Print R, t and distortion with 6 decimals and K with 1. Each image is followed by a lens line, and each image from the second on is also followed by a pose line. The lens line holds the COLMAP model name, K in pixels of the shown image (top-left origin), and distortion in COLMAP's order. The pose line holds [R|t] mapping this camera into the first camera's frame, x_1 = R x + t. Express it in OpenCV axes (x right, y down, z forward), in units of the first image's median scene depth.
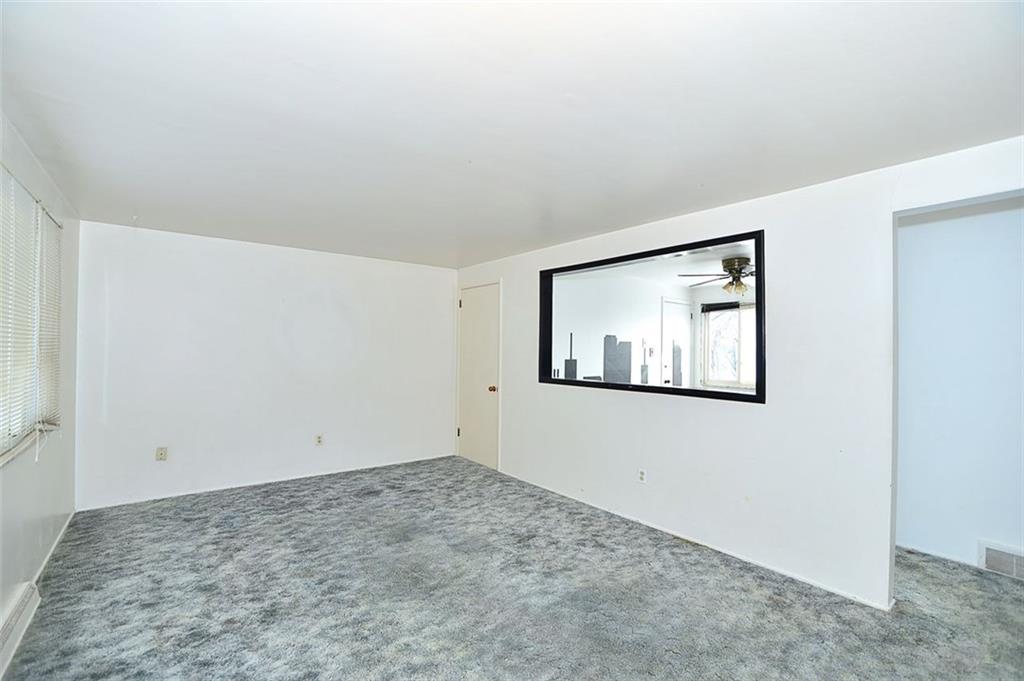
lens RADIAL K [[438.5, 0, 514.1], [0, 438.5, 344.5], [0, 0, 1]] dist [-0.000926, -0.000187]
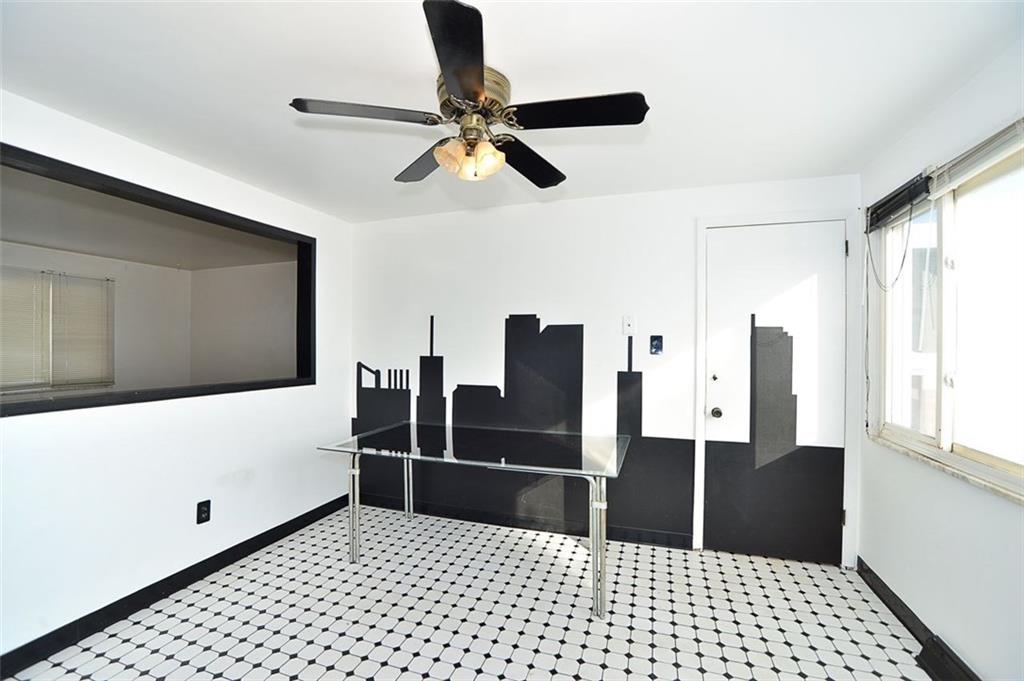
lens RADIAL K [[438.5, 0, 513.0], [0, 438.5, 344.3], [0, 0, 1]] dist [-0.000926, -0.000187]
pose [[0.554304, -0.011543, -0.832234, 0.685855], [0.012645, 0.999905, -0.005447, 0.019455], [0.832218, -0.007505, 0.554398, 0.675640]]
